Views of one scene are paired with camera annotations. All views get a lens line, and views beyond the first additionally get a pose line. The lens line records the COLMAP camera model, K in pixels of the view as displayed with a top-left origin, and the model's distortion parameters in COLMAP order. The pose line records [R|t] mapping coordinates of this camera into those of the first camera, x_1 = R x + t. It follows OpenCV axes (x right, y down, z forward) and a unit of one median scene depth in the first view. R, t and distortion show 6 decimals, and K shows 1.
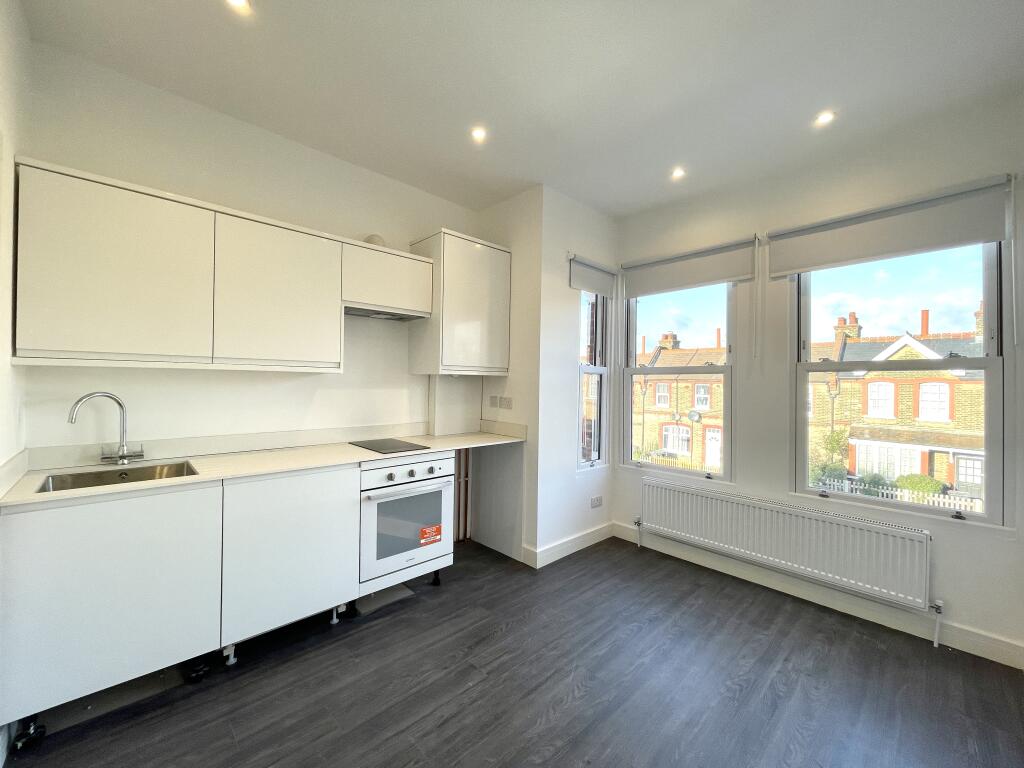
lens RADIAL K [[410.6, 0, 512.0], [0, 410.6, 384.0], [0, 0, 1]] dist [0.018658, -0.000016]
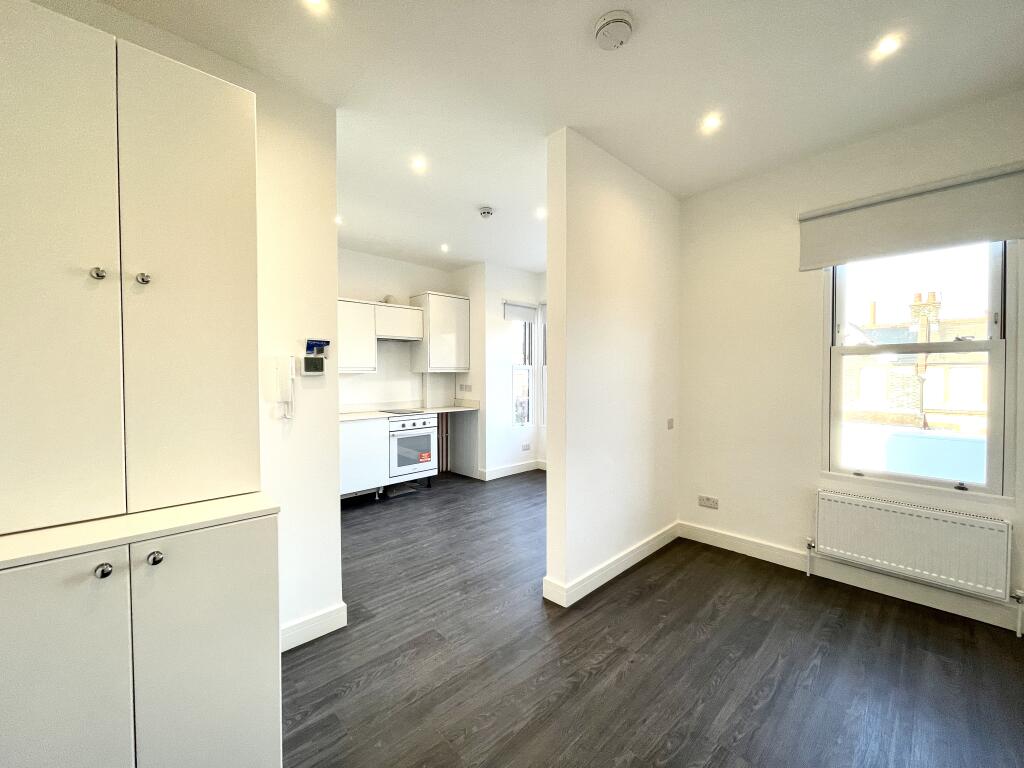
lens RADIAL K [[410.6, 0, 512.0], [0, 410.6, 384.0], [0, 0, 1]] dist [0.018658, -0.000016]
pose [[0.999795, -0.019327, 0.005960, 0.179692], [0.019212, 0.999638, 0.018821, 0.000114], [-0.006322, -0.018702, 0.999805, -0.806247]]
